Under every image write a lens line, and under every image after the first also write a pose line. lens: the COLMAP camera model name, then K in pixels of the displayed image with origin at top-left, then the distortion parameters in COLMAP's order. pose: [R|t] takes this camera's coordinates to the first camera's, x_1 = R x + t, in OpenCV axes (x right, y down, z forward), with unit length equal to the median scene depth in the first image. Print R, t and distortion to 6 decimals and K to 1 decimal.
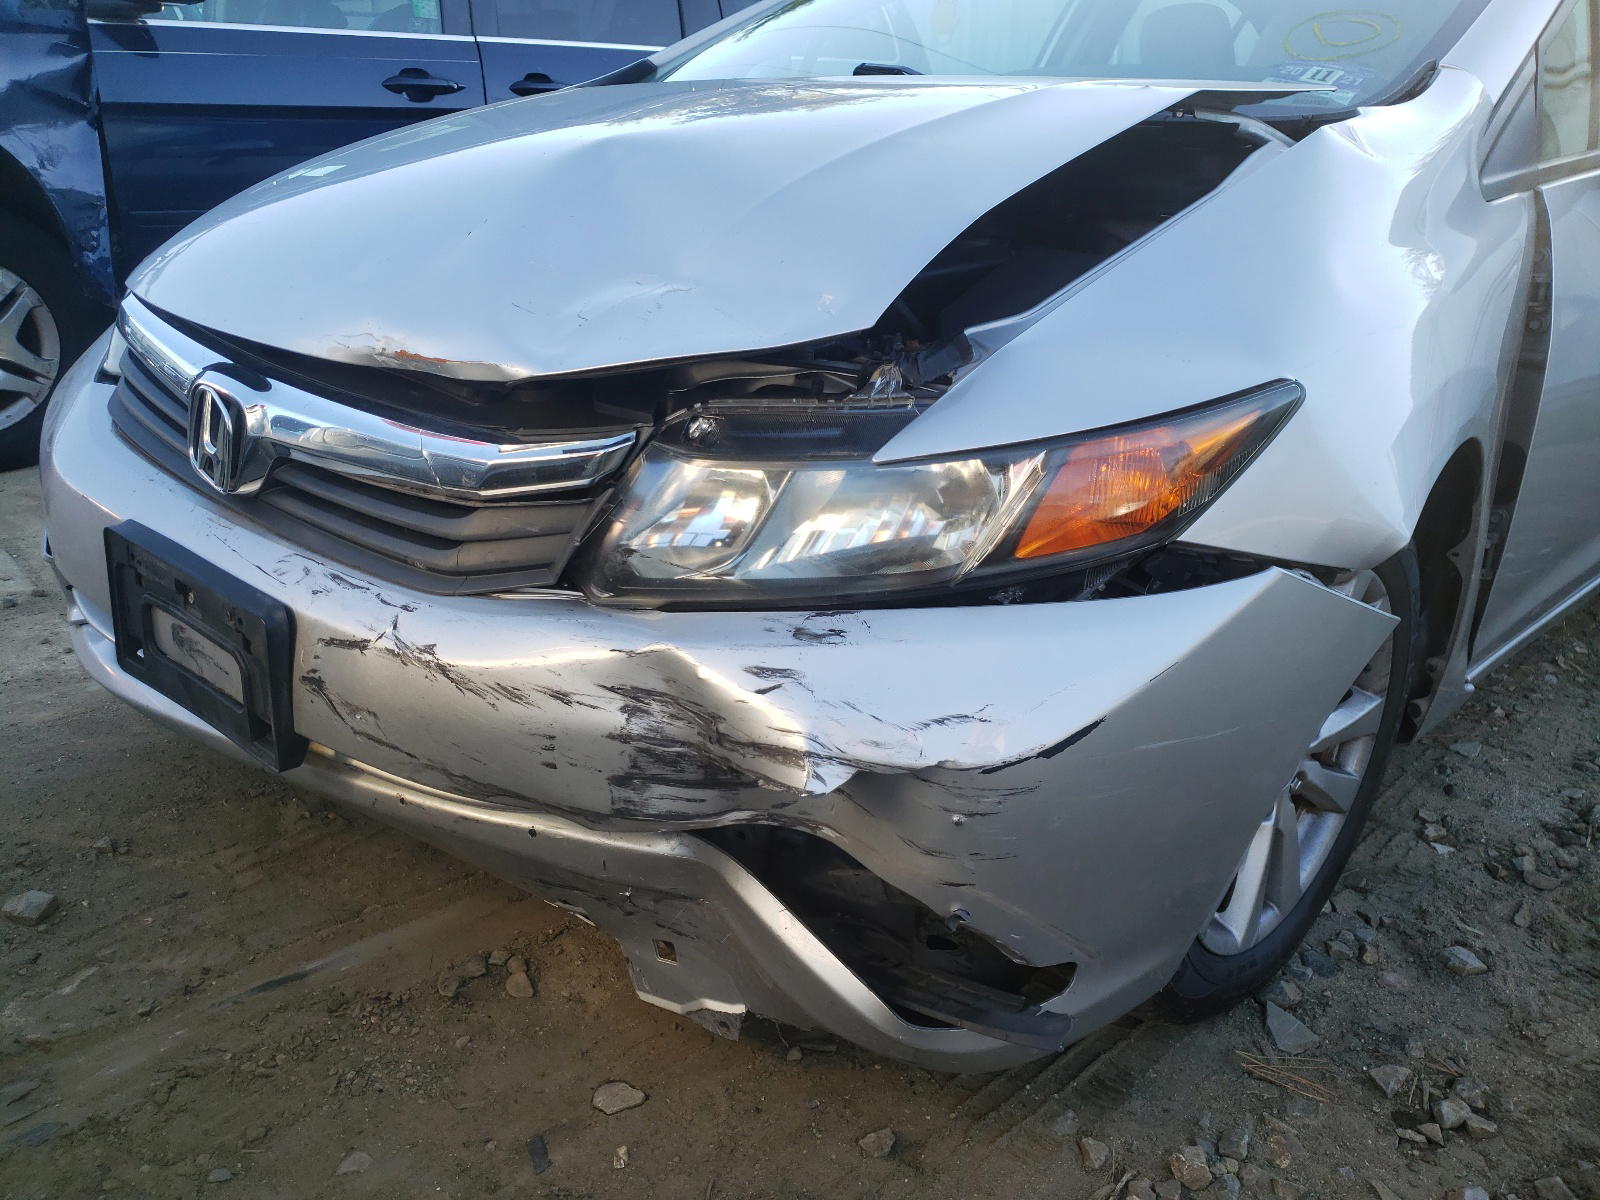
lens RADIAL K [[1190.0, 0, 803.9], [0, 1190.0, 640.3], [0, 0, 1]] dist [0.062116, -0.038100]
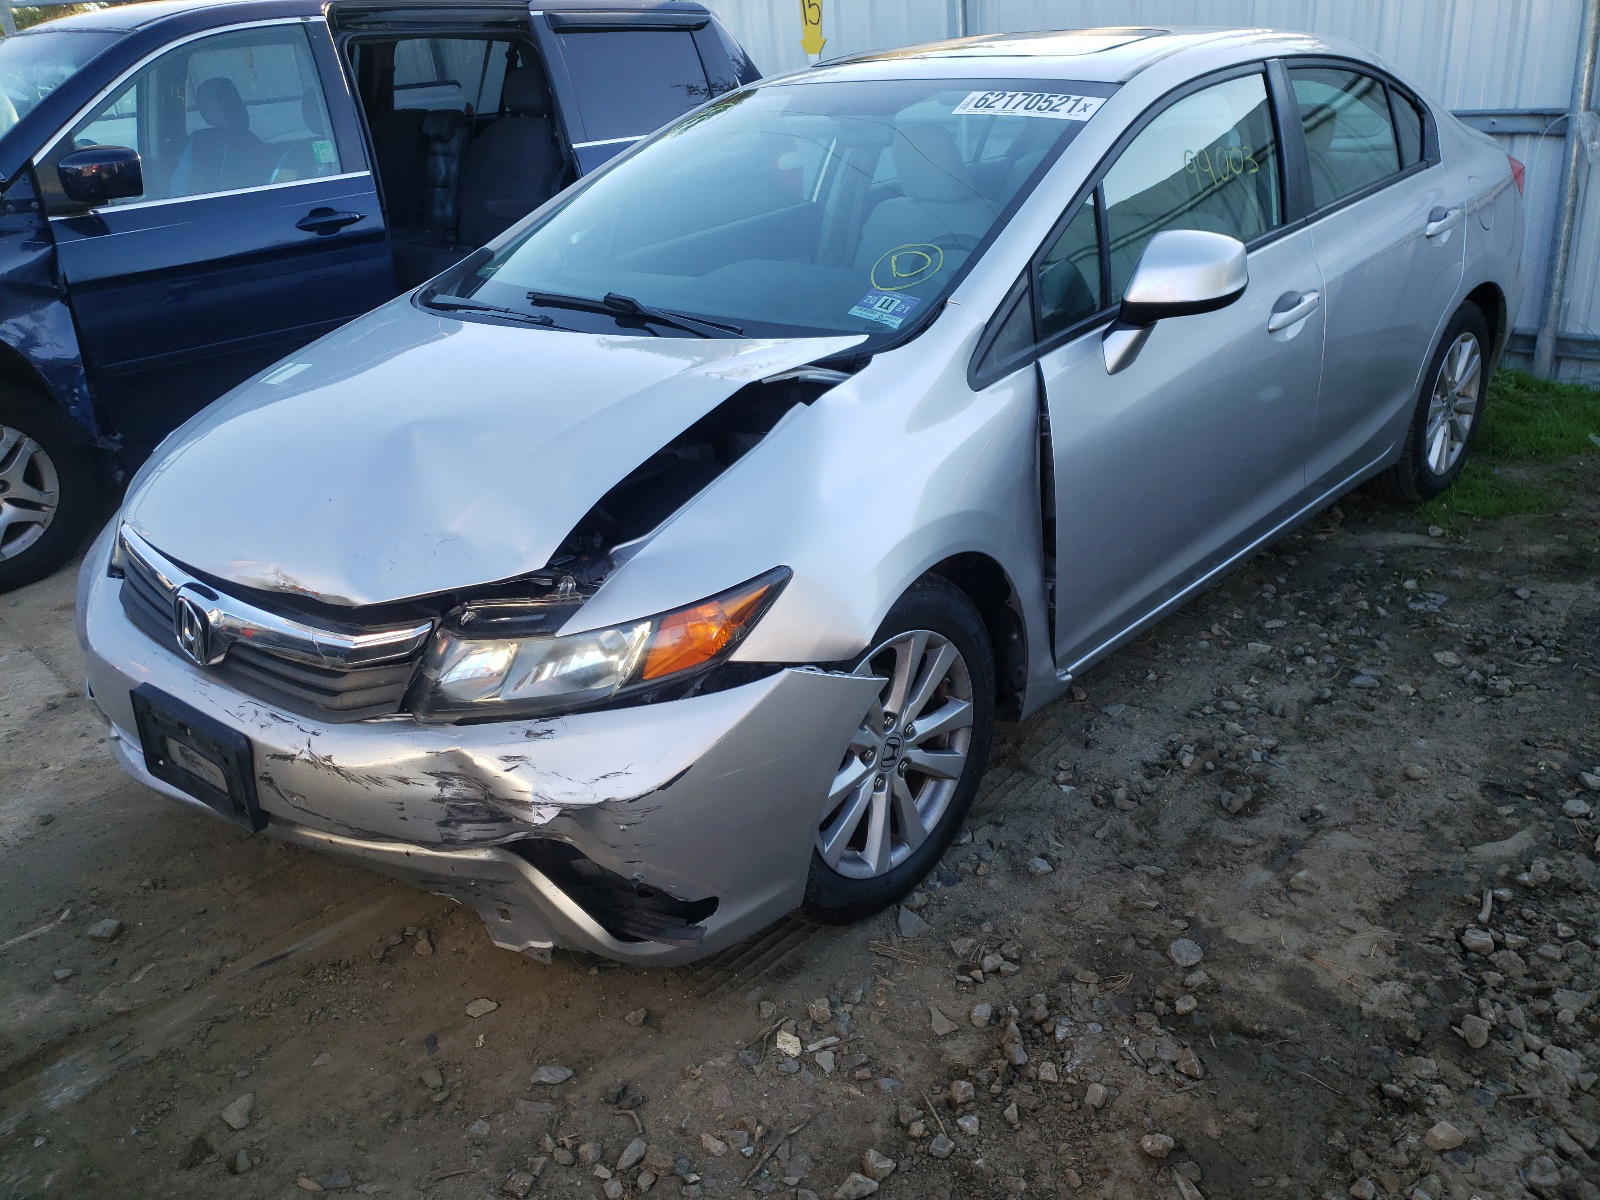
lens RADIAL K [[1229.0, 0, 800.0], [0, 1229.0, 600.0], [0, 0, 1]] dist [0.059365, 0.004238]
pose [[0.994553, -0.103343, -0.013560, 0.357521], [0.103557, 0.994493, 0.016130, -0.154502], [0.011819, -0.017447, 0.999778, -0.678001]]
